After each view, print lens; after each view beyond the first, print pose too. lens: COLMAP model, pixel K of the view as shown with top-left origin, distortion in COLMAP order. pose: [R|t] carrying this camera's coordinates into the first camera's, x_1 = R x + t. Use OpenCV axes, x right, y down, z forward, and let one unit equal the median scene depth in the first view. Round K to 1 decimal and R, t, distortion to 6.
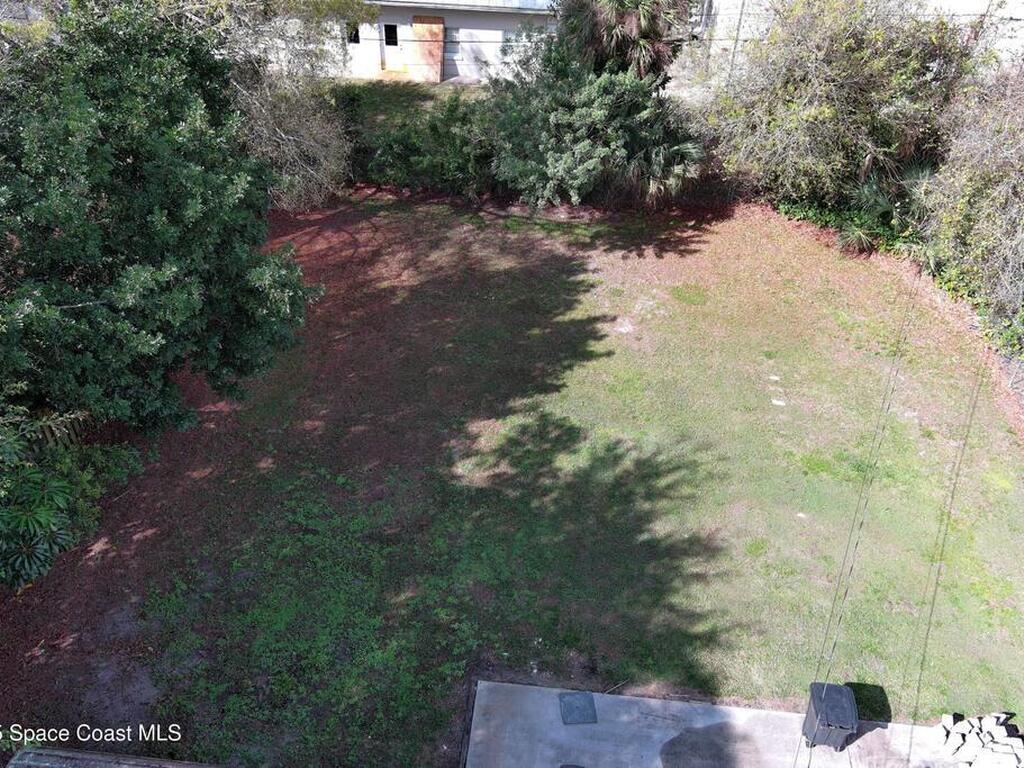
lens RADIAL K [[883.8, 0, 510.4], [0, 883.8, 382.8], [0, 0, 1]] dist [0.013176, -0.022259]
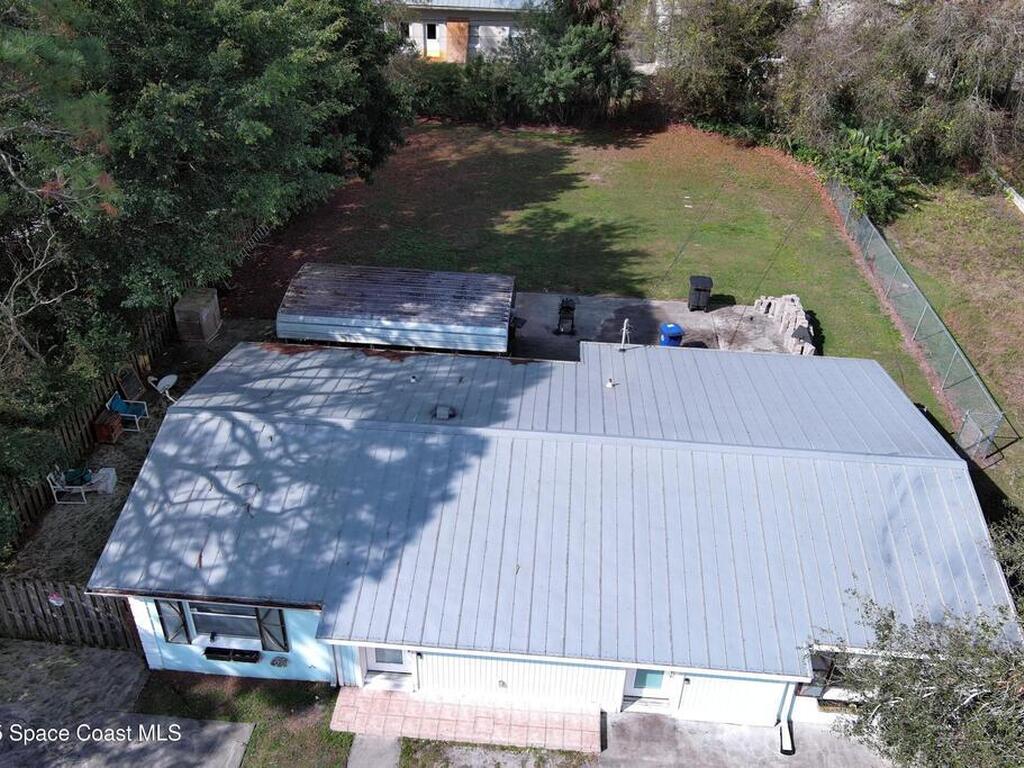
lens RADIAL K [[883.8, 0, 511.1], [0, 883.8, 380.0], [0, 0, 1]] dist [0.013176, -0.022259]
pose [[0.999777, -0.012152, 0.017242, -0.065074], [0.013827, 0.994829, -0.100621, 0.557507], [-0.015930, 0.100837, 0.994775, -0.660315]]
